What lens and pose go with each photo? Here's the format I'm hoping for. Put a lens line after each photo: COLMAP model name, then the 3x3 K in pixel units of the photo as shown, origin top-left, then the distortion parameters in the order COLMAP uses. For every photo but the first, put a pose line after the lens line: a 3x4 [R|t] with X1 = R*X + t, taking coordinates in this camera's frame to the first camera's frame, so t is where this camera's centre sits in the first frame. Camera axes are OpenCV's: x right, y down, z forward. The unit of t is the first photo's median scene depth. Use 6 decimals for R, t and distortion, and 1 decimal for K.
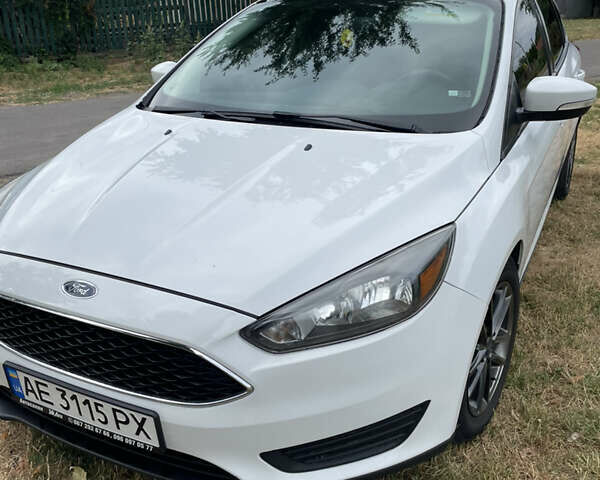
lens RADIAL K [[599.8, 0, 301.7], [0, 599.8, 247.7], [0, 0, 1]] dist [0.106588, -0.153489]
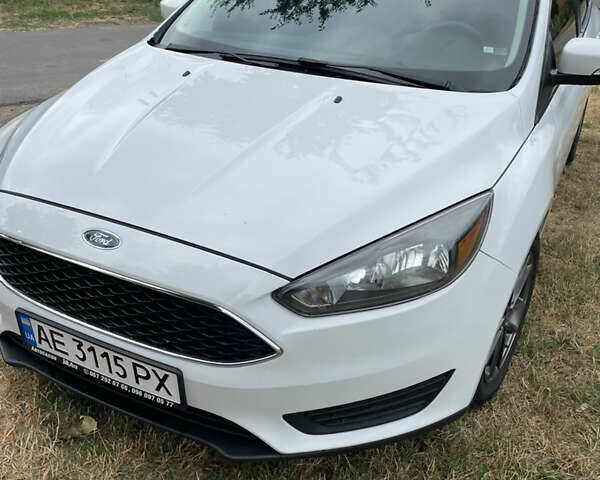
lens RADIAL K [[599.8, 0, 301.7], [0, 599.8, 247.7], [0, 0, 1]] dist [0.106588, -0.153489]
pose [[0.998112, 0.051958, 0.032755, -0.065370], [-0.054595, 0.994837, 0.085551, -0.013086], [-0.028141, -0.087177, 0.995795, 0.033944]]
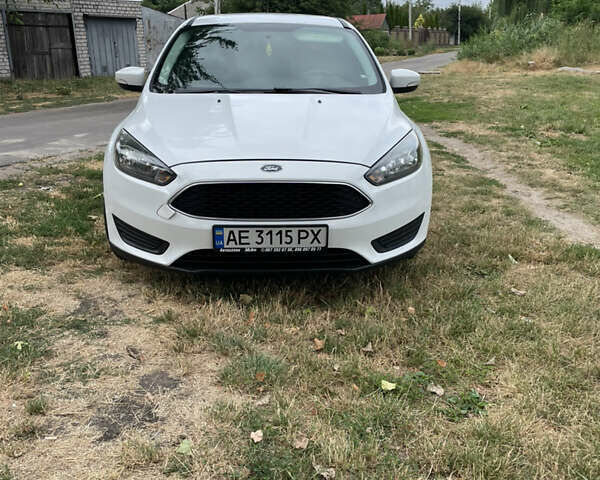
lens RADIAL K [[599.8, 0, 301.7], [0, 599.8, 247.7], [0, 0, 1]] dist [0.106588, -0.153489]
pose [[0.864187, -0.138310, 0.483788, -0.937764], [0.172664, 0.984612, -0.026937, 0.288534], [-0.472618, 0.106811, 0.874770, -0.467160]]
